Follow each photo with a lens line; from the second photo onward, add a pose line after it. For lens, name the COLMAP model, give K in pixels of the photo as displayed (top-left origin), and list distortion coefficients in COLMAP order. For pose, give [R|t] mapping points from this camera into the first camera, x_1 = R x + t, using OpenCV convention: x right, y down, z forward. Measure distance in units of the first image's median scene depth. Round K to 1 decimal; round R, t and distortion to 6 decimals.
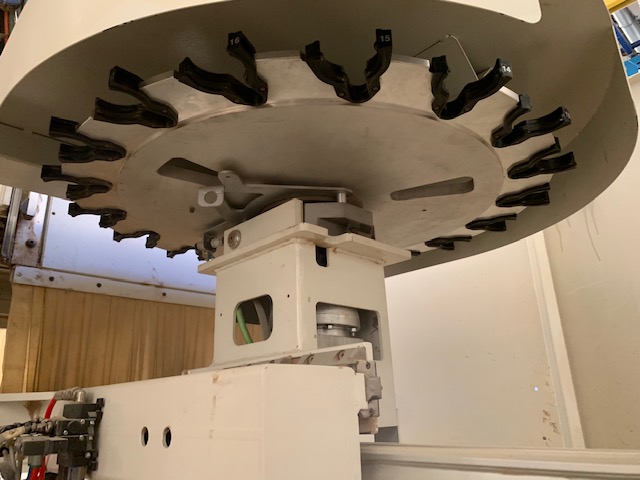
lens RADIAL K [[492.2, 0, 320.6], [0, 492.2, 239.9], [0, 0, 1]] dist [0.025099, -0.030450]
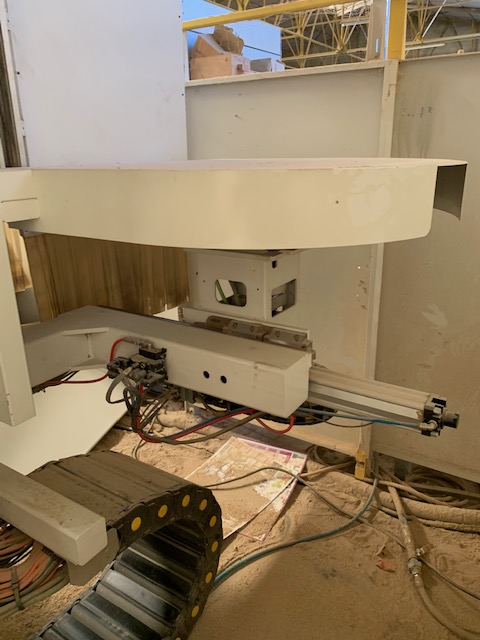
lens RADIAL K [[492.2, 0, 242.0], [0, 492.2, 324.0], [0, 0, 1]] dist [0.025099, -0.030450]
pose [[0.973791, -0.055381, 0.220600, -0.390450], [-0.089753, 0.797627, 0.596436, -0.630440], [-0.208987, -0.600603, 0.771751, -0.324430]]
